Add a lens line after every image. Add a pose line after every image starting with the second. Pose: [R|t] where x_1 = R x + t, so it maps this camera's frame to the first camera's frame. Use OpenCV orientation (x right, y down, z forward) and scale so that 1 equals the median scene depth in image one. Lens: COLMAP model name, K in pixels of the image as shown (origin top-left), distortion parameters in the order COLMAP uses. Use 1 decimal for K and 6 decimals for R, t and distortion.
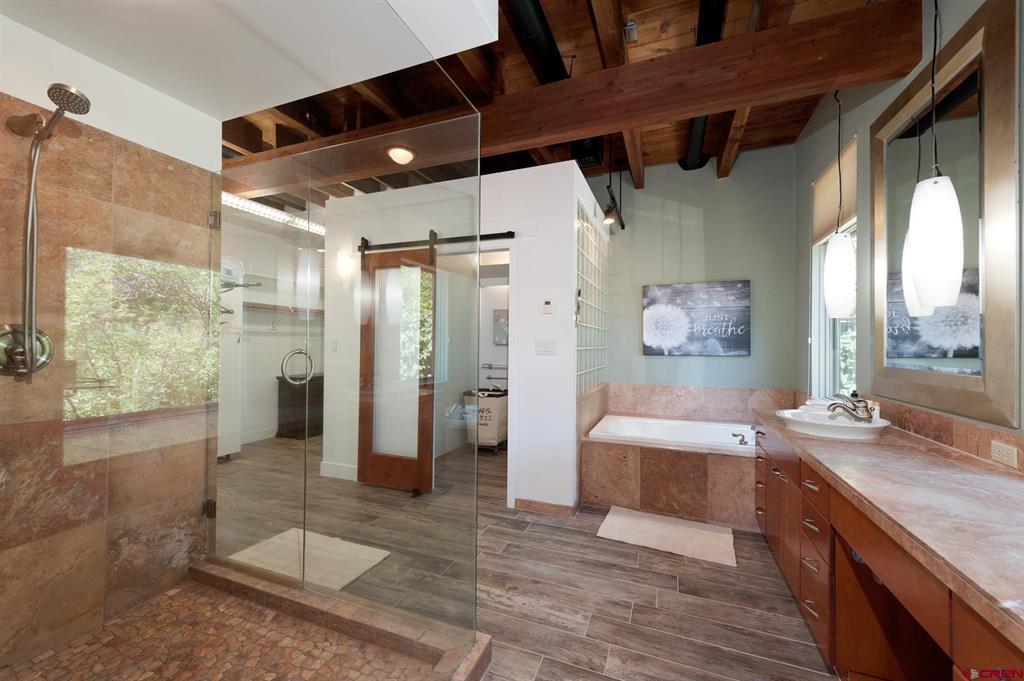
lens RADIAL K [[406.8, 0, 513.6], [0, 406.8, 343.2], [0, 0, 1]] dist [0.013454, -0.000854]
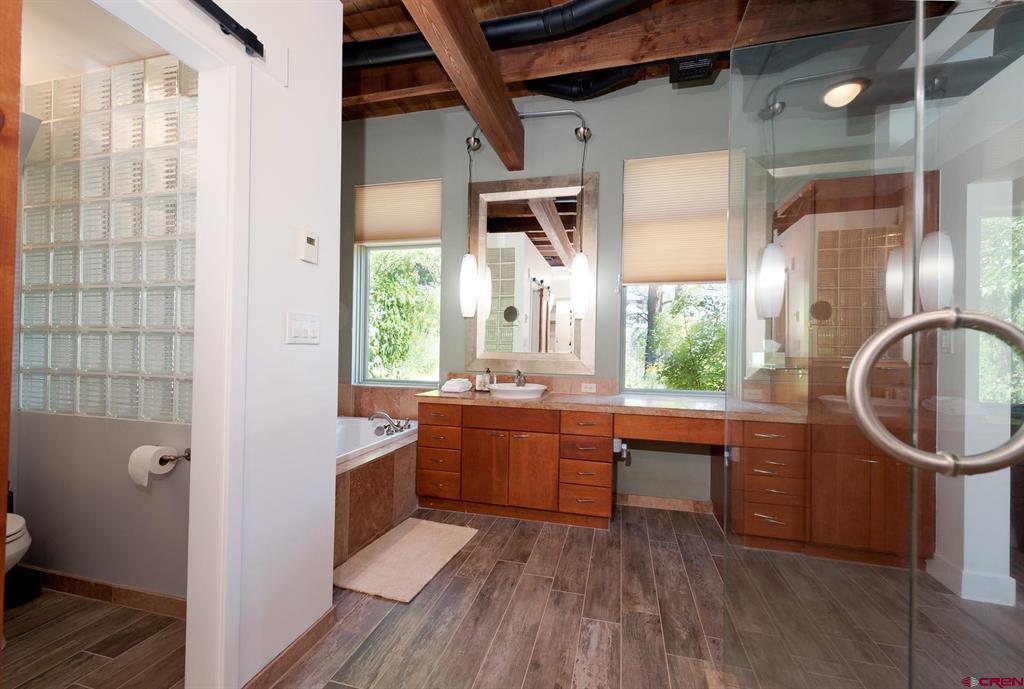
lens RADIAL K [[411.1, 0, 513.8], [0, 411.1, 348.5], [0, 0, 1]] dist [0.002526, 0.000101]
pose [[-0.123459, -0.006544, 0.992328, -0.505198], [-0.020282, 0.999786, 0.004069, 0.030692], [-0.992142, -0.019624, -0.123565, 0.898046]]
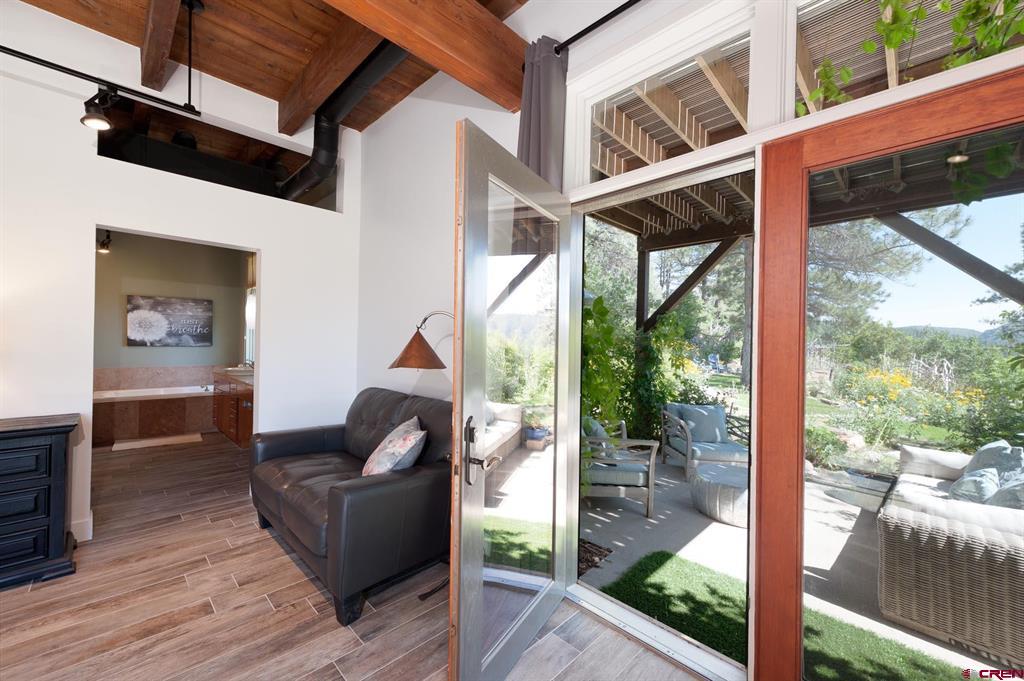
lens RADIAL K [[406.8, 0, 514.3], [0, 406.8, 340.7], [0, 0, 1]] dist [0.013454, -0.000854]
pose [[0.398744, 0.006088, 0.917042, -0.681287], [-0.015569, 0.999879, 0.000131, -0.013904], [-0.916930, -0.014330, 0.398791, -1.175914]]
